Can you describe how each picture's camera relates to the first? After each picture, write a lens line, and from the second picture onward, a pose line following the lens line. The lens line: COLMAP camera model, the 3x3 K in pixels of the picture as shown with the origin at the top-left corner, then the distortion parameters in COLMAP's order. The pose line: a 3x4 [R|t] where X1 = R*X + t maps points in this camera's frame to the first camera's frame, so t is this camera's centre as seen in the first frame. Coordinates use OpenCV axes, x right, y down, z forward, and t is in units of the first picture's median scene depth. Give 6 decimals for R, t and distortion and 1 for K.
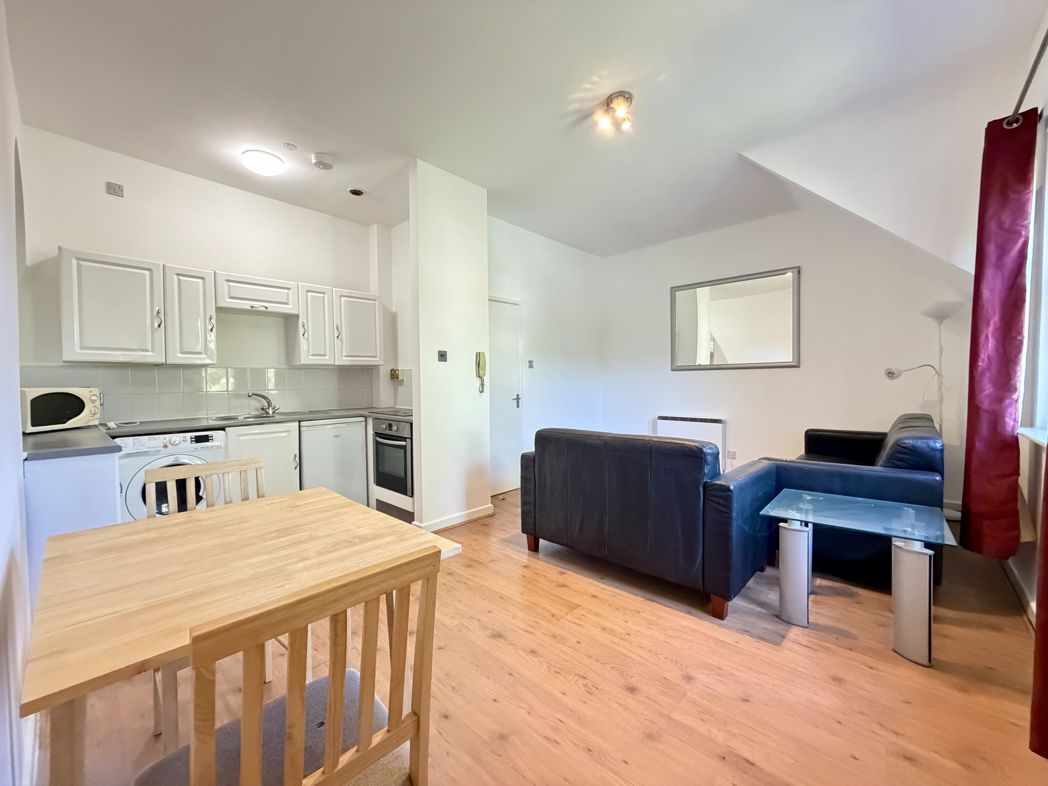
lens RADIAL K [[421.3, 0, 520.4], [0, 421.3, 392.7], [0, 0, 1]] dist [-0.000358, -0.000082]
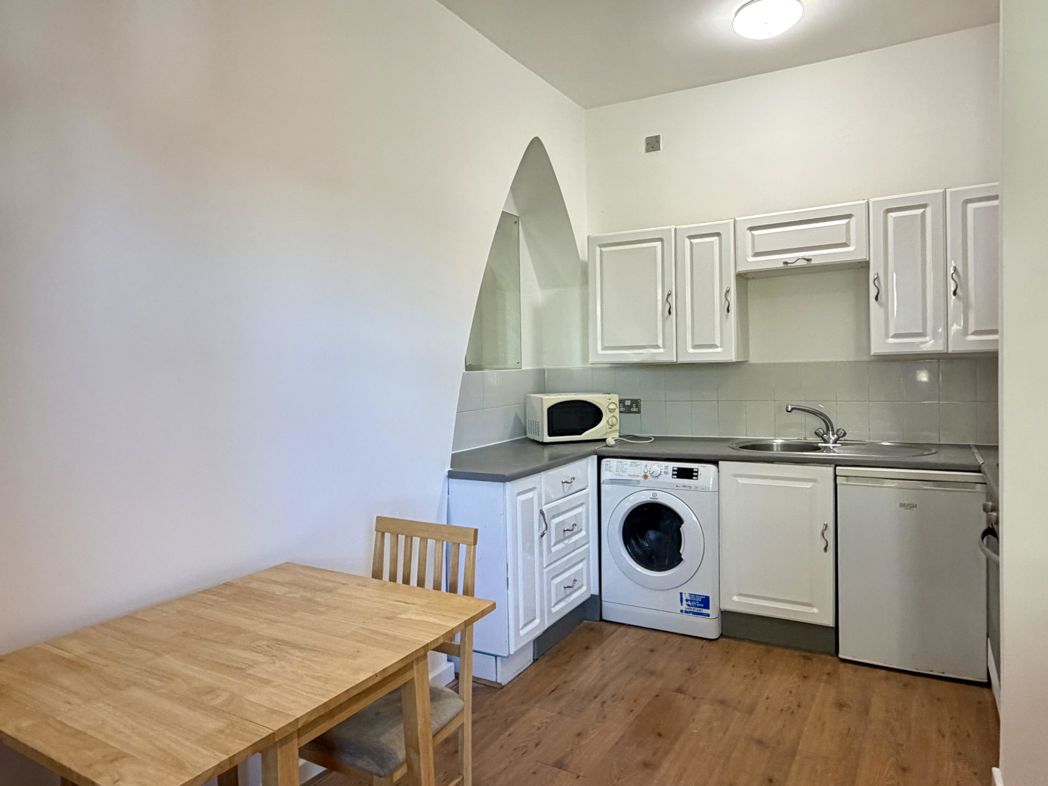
lens RADIAL K [[694.9, 0, 520.3], [0, 694.9, 387.2], [0, 0, 1]] dist [0.005574, -0.001599]
pose [[0.199902, 0.038690, -0.979052, 0.299335], [-0.005082, 0.999248, 0.038450, -0.073325], [0.979803, -0.002711, 0.199948, 0.498393]]
